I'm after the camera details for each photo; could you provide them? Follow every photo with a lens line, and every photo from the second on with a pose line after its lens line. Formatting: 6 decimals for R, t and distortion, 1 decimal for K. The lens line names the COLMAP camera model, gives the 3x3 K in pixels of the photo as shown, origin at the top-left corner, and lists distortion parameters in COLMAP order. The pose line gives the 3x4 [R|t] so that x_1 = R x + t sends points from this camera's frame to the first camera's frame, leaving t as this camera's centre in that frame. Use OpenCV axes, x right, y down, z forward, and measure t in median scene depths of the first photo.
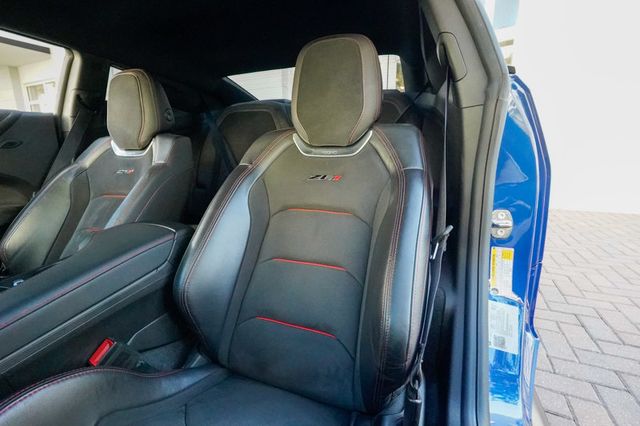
lens RADIAL K [[294.6, 0, 318.5], [0, 294.6, 214.4], [0, 0, 1]] dist [-0.017672, 0.009408]
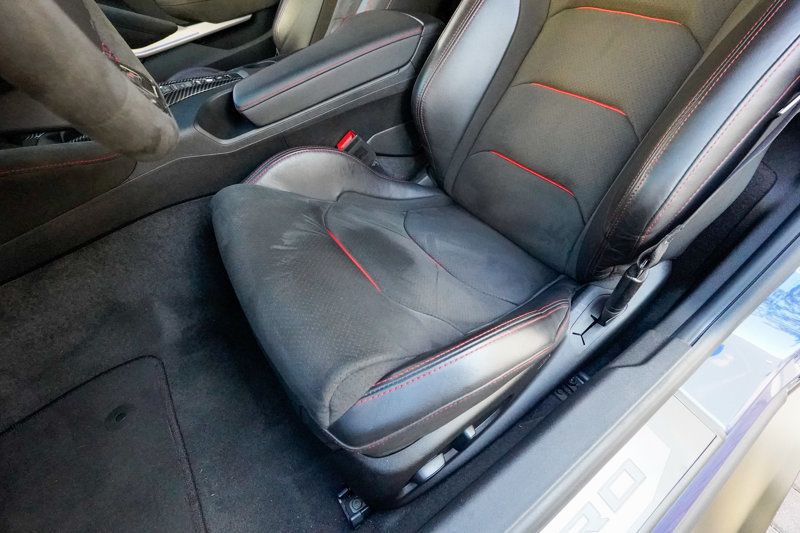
lens RADIAL K [[368.2, 0, 397.2], [0, 368.2, 267.6], [0, 0, 1]] dist [-0.017672, 0.009408]
pose [[0.844716, 0.367469, -0.389129, 0.088126], [-0.100071, 0.822668, 0.559645, 0.045539], [0.525776, -0.433801, 0.731694, -0.077884]]
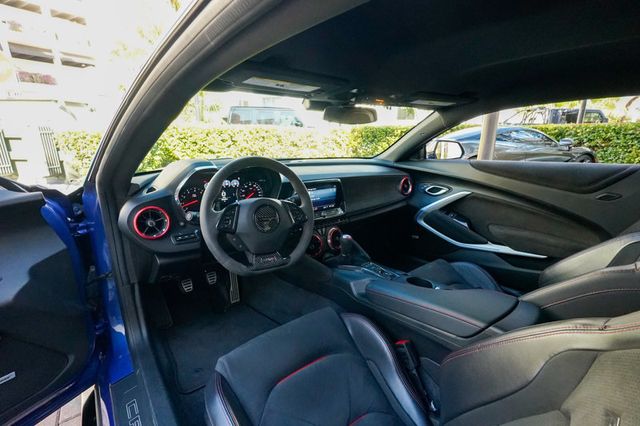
lens RADIAL K [[294.6, 0, 319.5], [0, 294.6, 214.8], [0, 0, 1]] dist [-0.017672, 0.009408]
pose [[-0.475822, 0.243522, -0.845157, 0.477573], [-0.184887, 0.911743, 0.366799, -0.479181], [0.859890, 0.330790, -0.388803, 0.669299]]
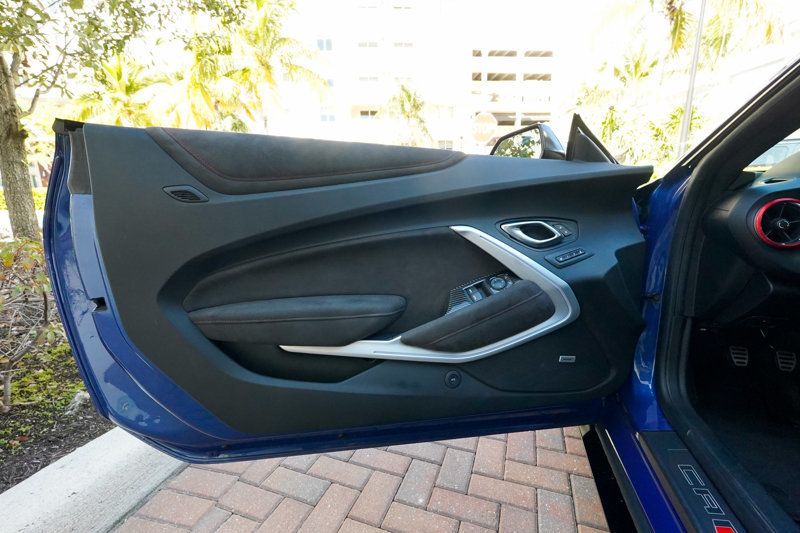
lens RADIAL K [[368.2, 0, 395.5], [0, 368.2, 268.5], [0, 0, 1]] dist [-0.017672, 0.009408]
pose [[-0.995521, 0.030966, -0.089331, 0.889879], [-0.007778, 0.914816, 0.403796, -0.176634], [0.094225, 0.402682, -0.910477, 0.471068]]
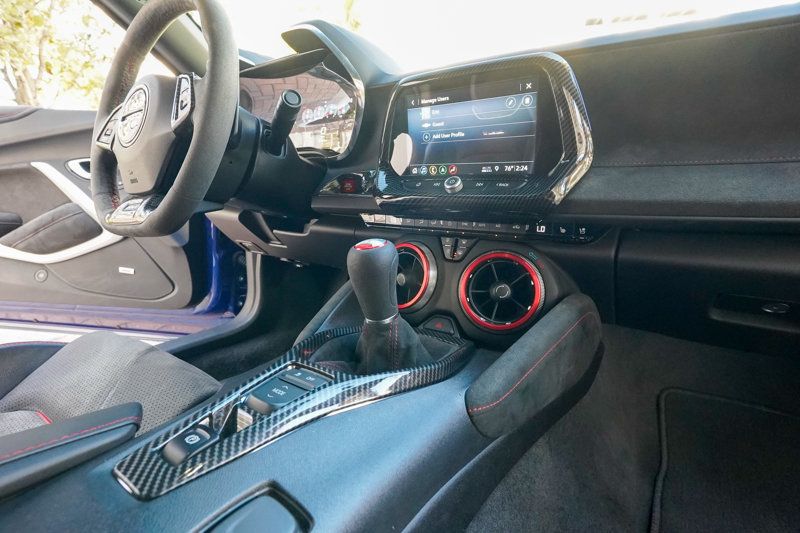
lens RADIAL K [[368.2, 0, 396.1], [0, 368.2, 269.0], [0, 0, 1]] dist [-0.017672, 0.009408]
pose [[-0.982338, -0.027575, 0.185073, -0.922005], [0.054870, 0.903149, 0.425807, -0.030221], [-0.178890, 0.428441, -0.885684, 0.662443]]
